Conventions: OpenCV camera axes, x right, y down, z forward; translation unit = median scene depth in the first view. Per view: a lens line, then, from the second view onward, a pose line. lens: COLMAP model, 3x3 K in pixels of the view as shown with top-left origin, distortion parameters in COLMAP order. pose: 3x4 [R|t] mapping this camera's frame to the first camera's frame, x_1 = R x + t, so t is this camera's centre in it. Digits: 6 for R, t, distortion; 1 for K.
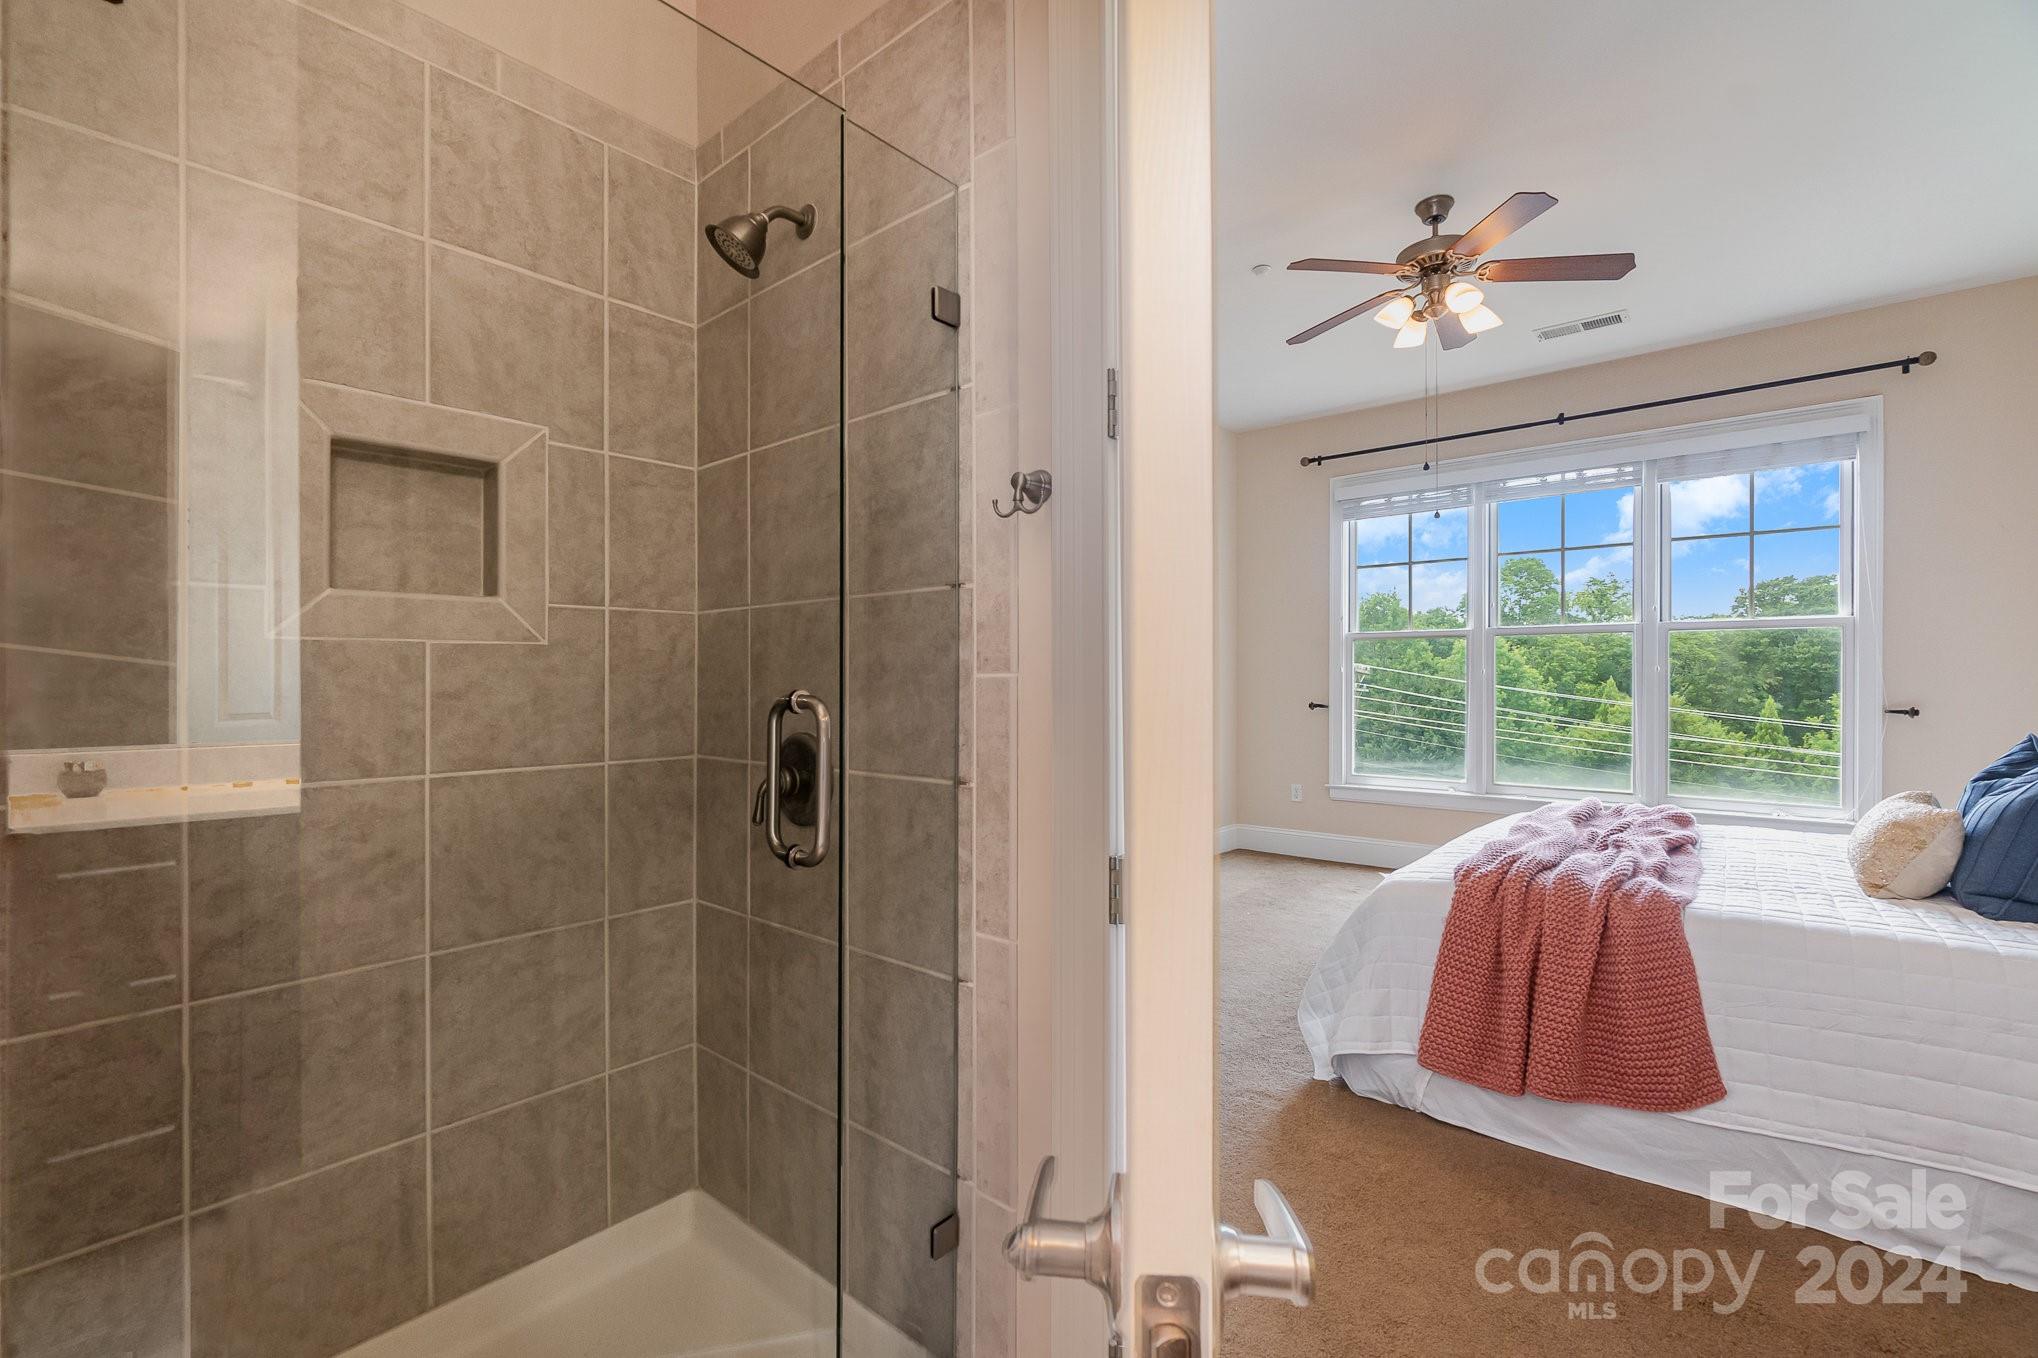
lens RADIAL K [[898.6, 0, 1023.8], [0, 898.6, 674.9], [0, 0, 1]] dist [0.007346, 0.000451]
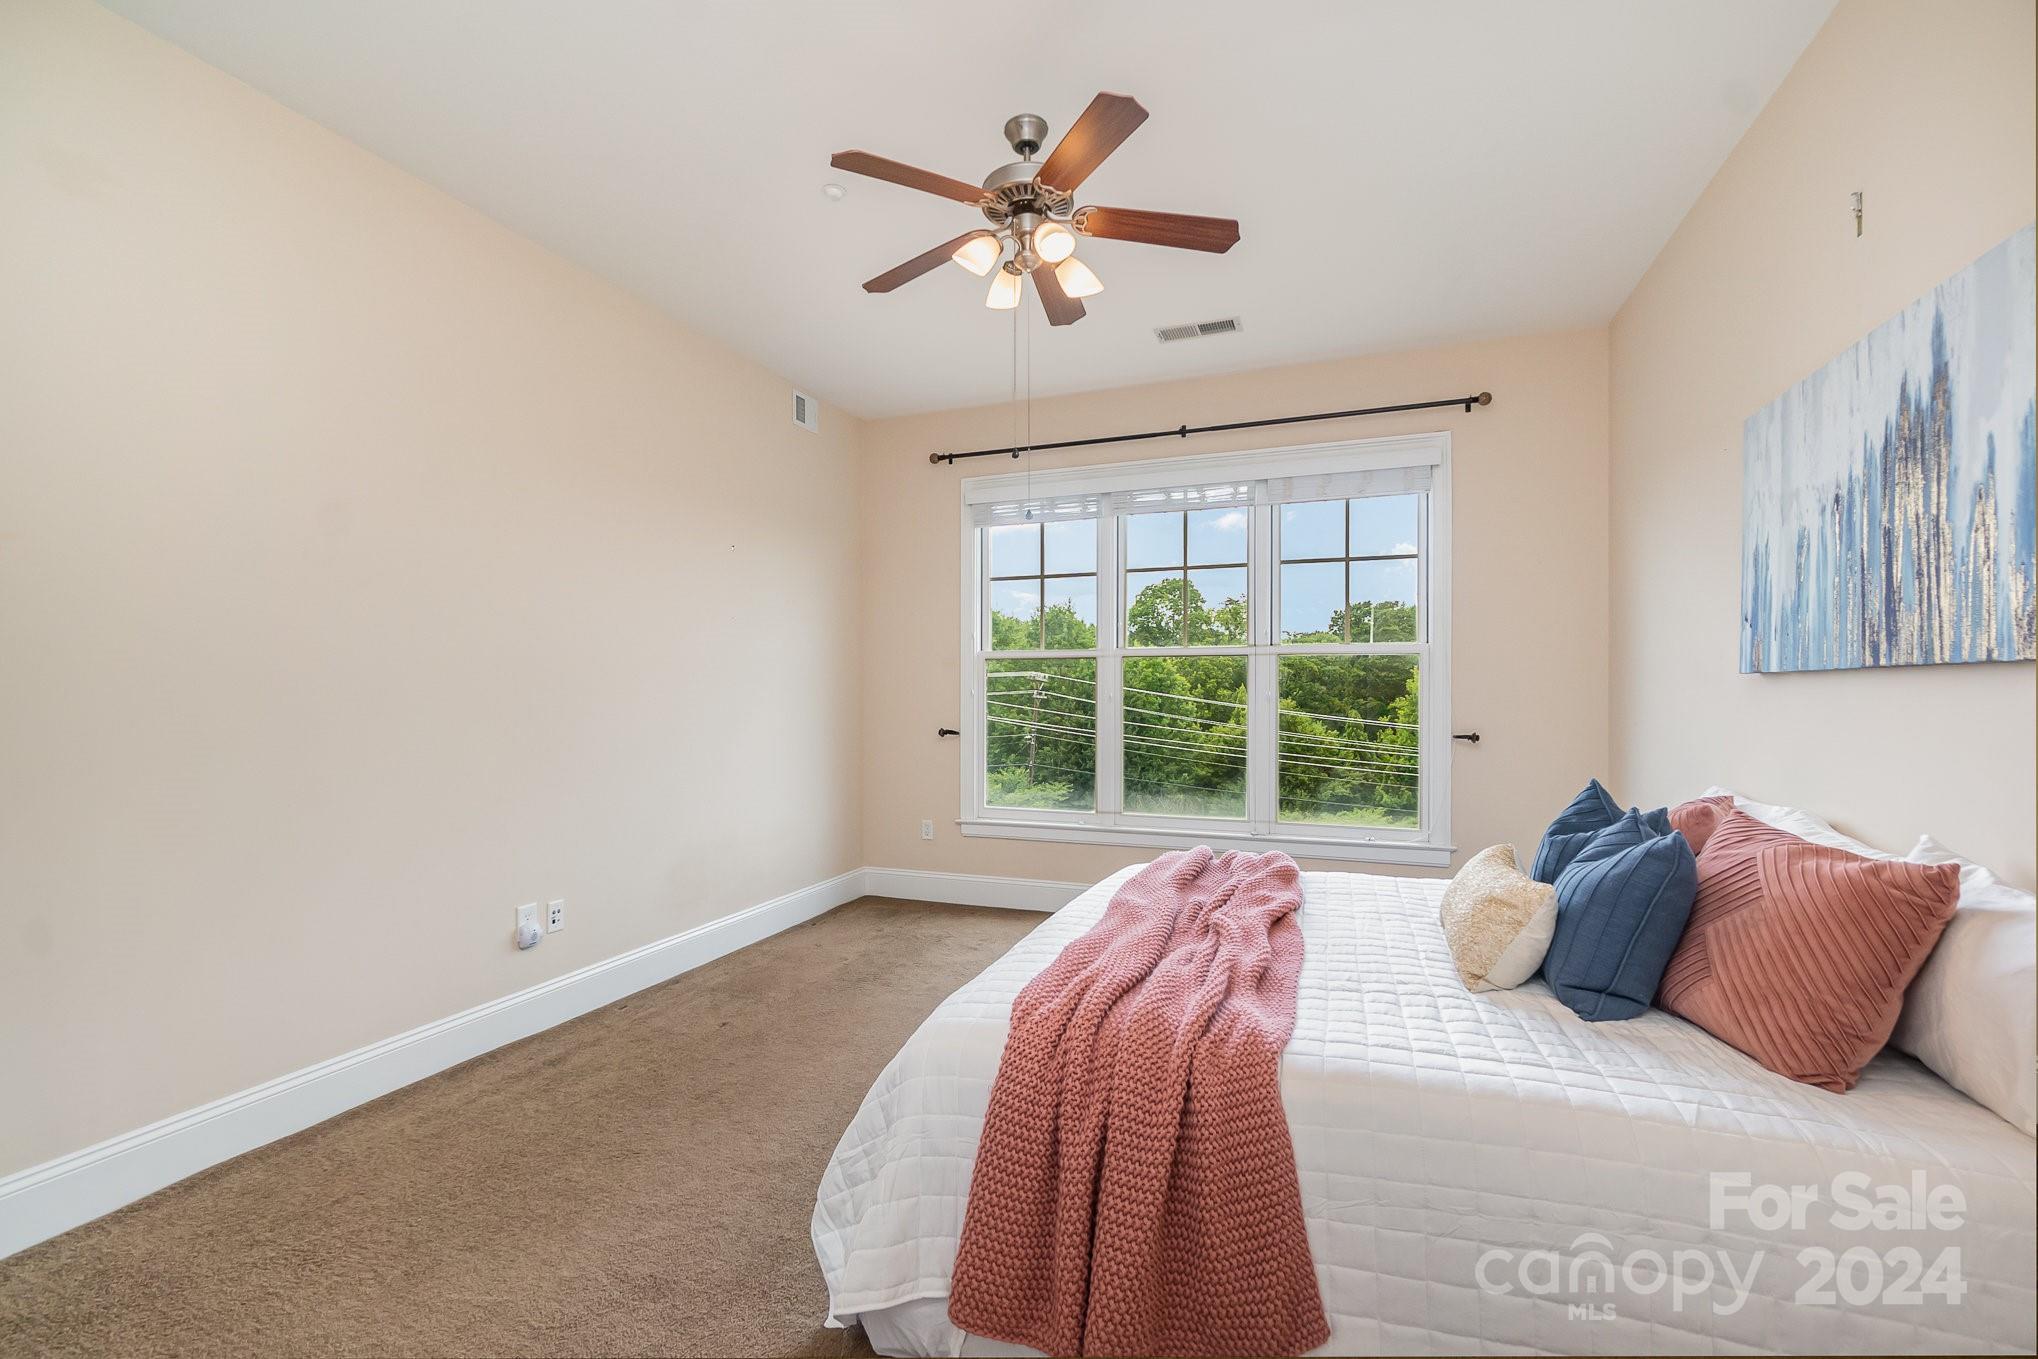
lens RADIAL K [[899.1, 0, 1018.4], [0, 899.1, 686.4], [0, 0, 1]] dist [-0.002437, -0.000150]
pose [[0.945260, -0.002629, 0.326308, 0.184574], [0.001206, 0.999989, 0.004564, -0.027835], [-0.326316, -0.003920, 0.945253, 0.241290]]
